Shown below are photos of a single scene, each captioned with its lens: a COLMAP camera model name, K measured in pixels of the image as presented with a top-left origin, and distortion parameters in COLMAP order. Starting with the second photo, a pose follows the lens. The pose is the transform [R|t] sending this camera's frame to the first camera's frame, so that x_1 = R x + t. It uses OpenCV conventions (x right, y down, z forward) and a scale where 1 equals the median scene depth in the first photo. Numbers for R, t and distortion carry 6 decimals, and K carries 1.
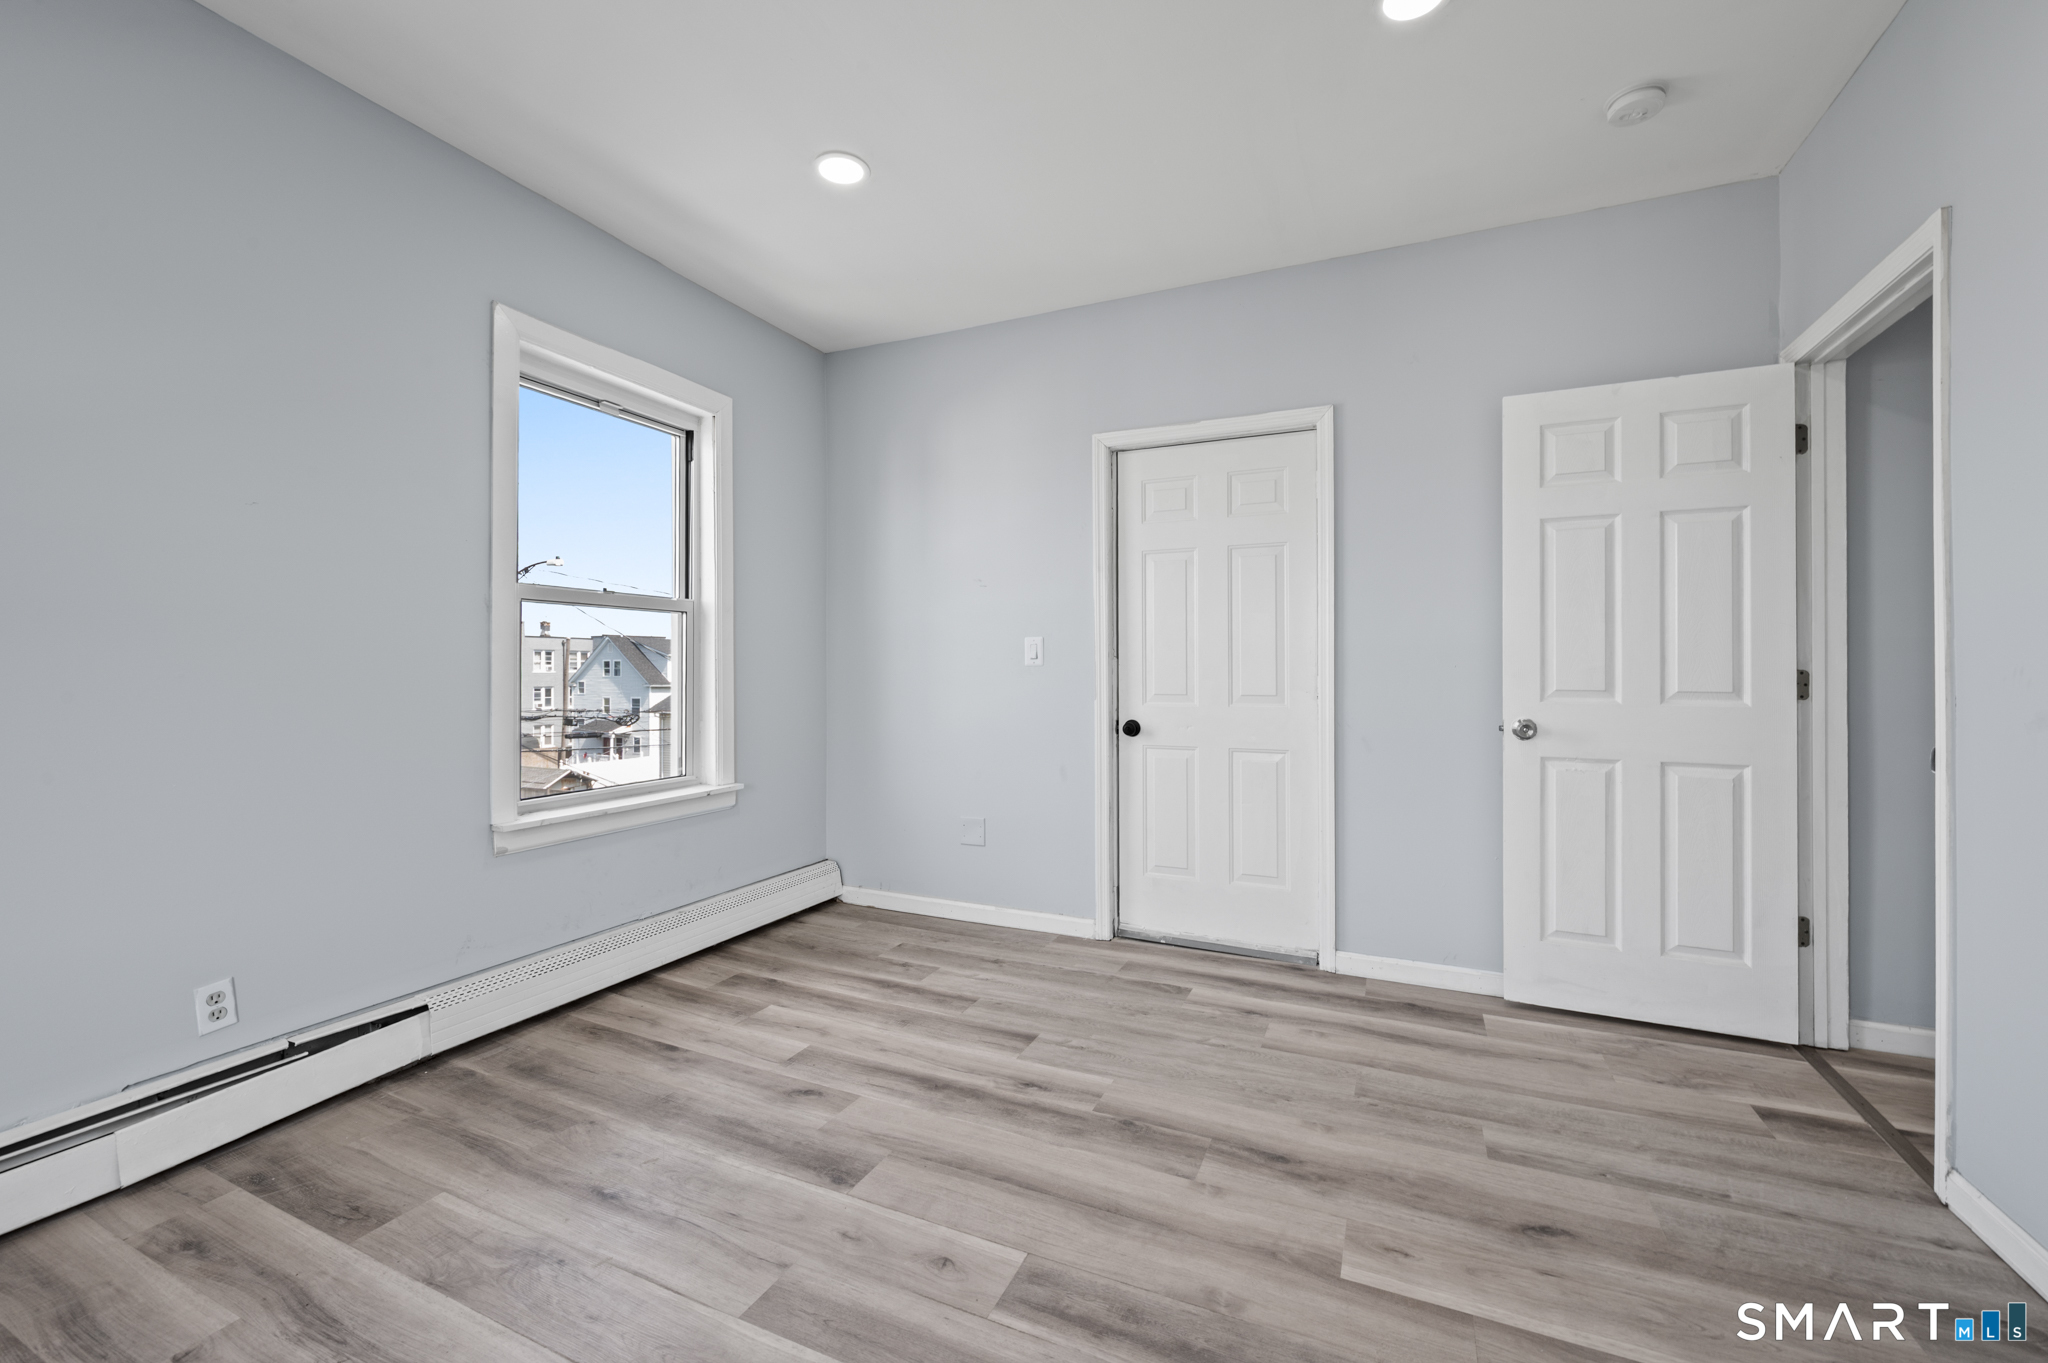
lens RADIAL K [[817.6, 0, 1037.3], [0, 817.6, 679.0], [0, 0, 1]] dist [0.000119, 0.000136]
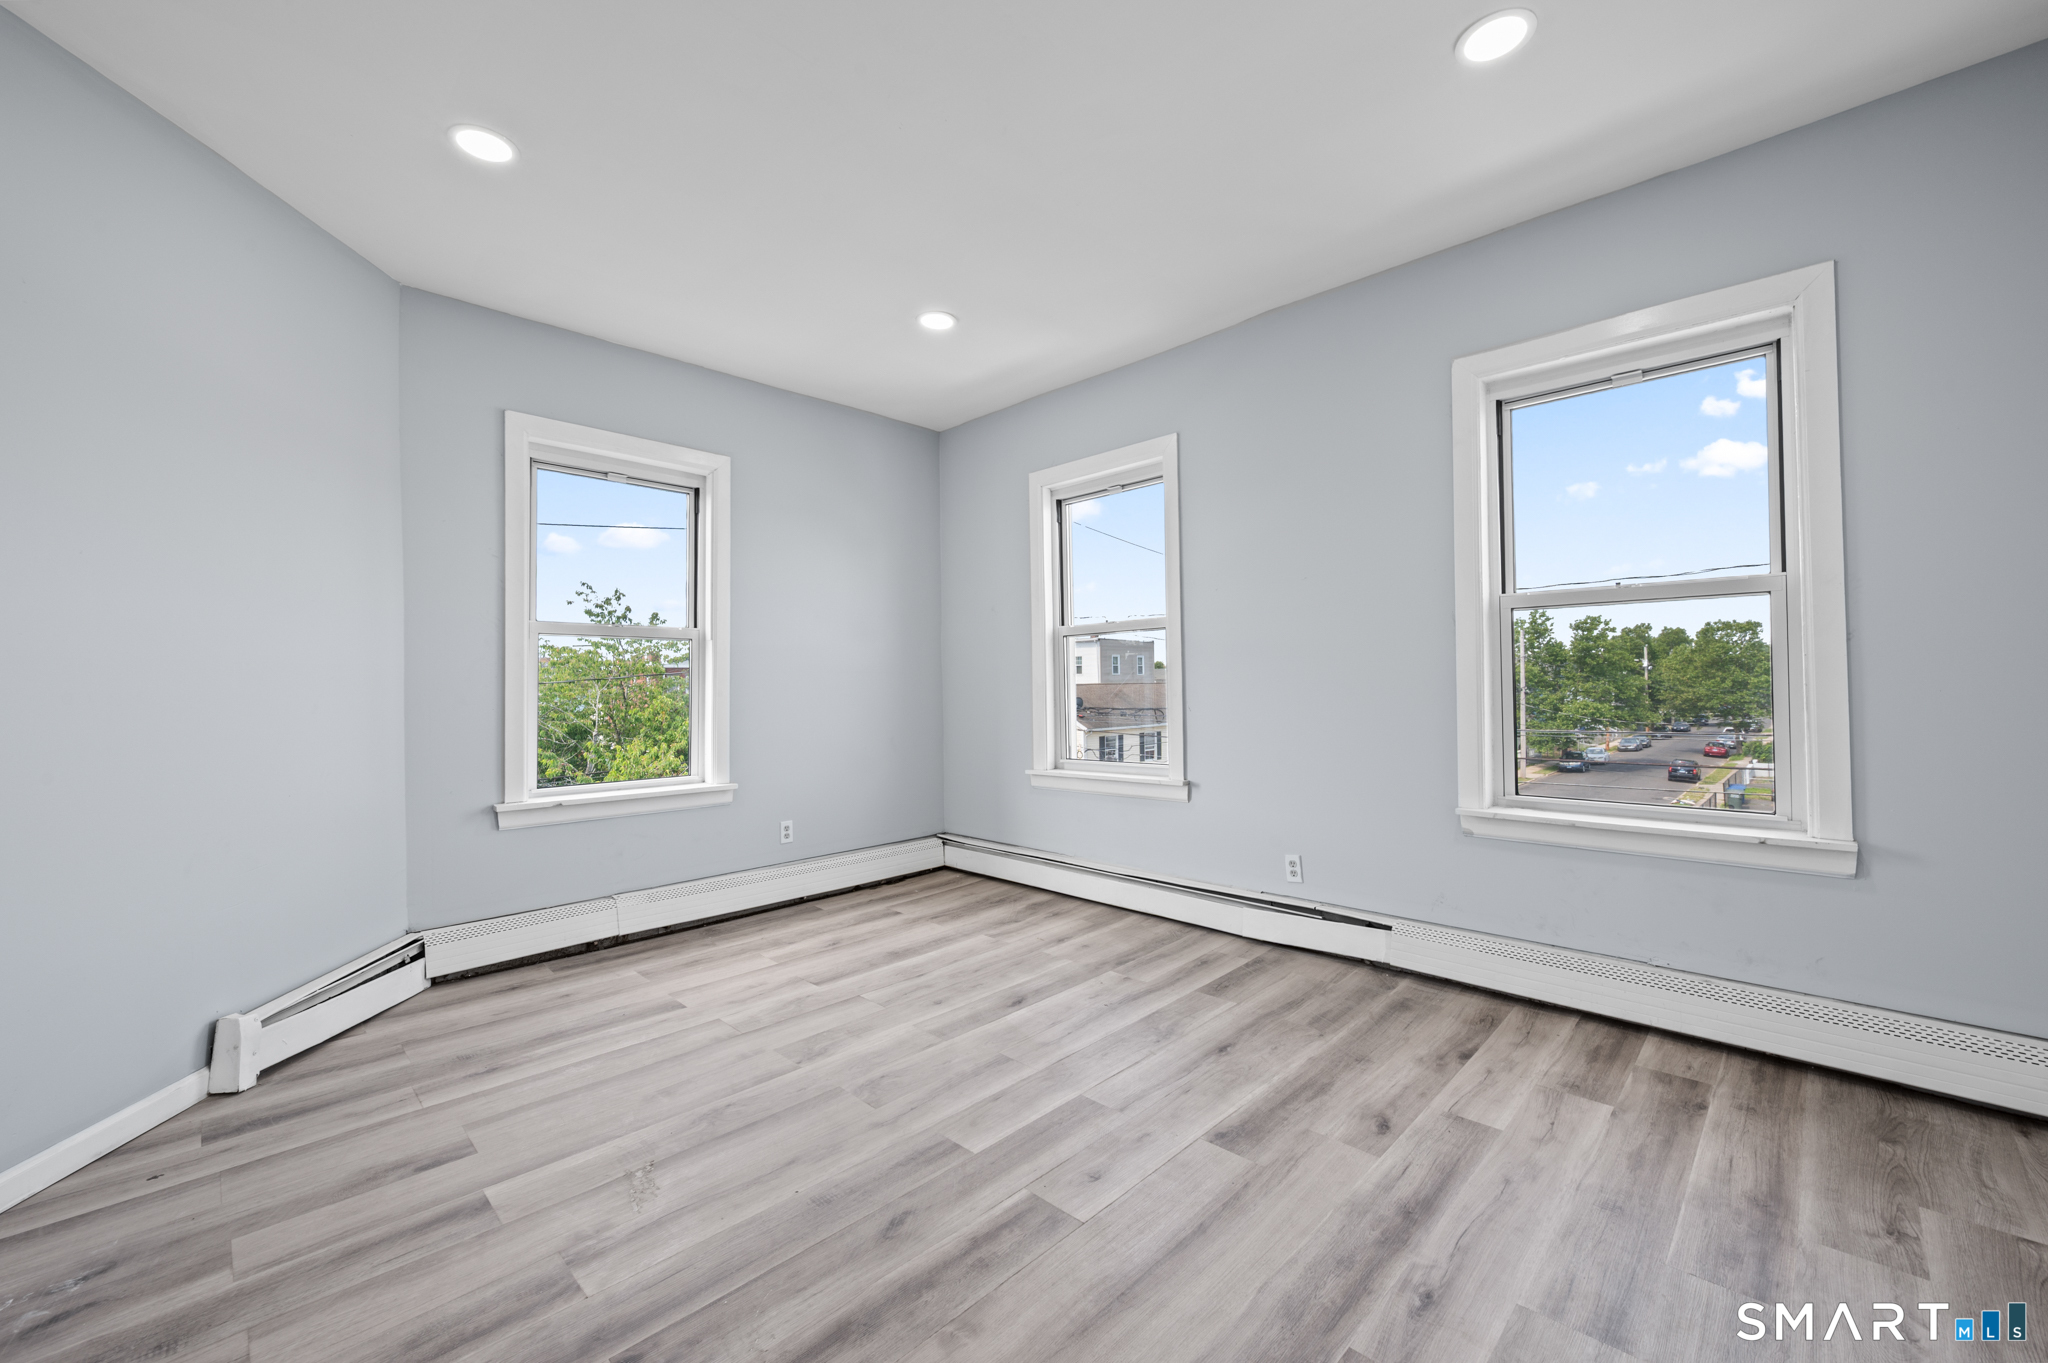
lens RADIAL K [[817.6, 0, 1037.3], [0, 817.6, 679.0], [0, 0, 1]] dist [0.000119, 0.000136]
pose [[-0.342705, 0.001474, -0.939442, 0.733851], [0.006168, 0.999981, -0.000680, -0.010251], [0.939423, -0.006027, -0.342707, 0.945574]]
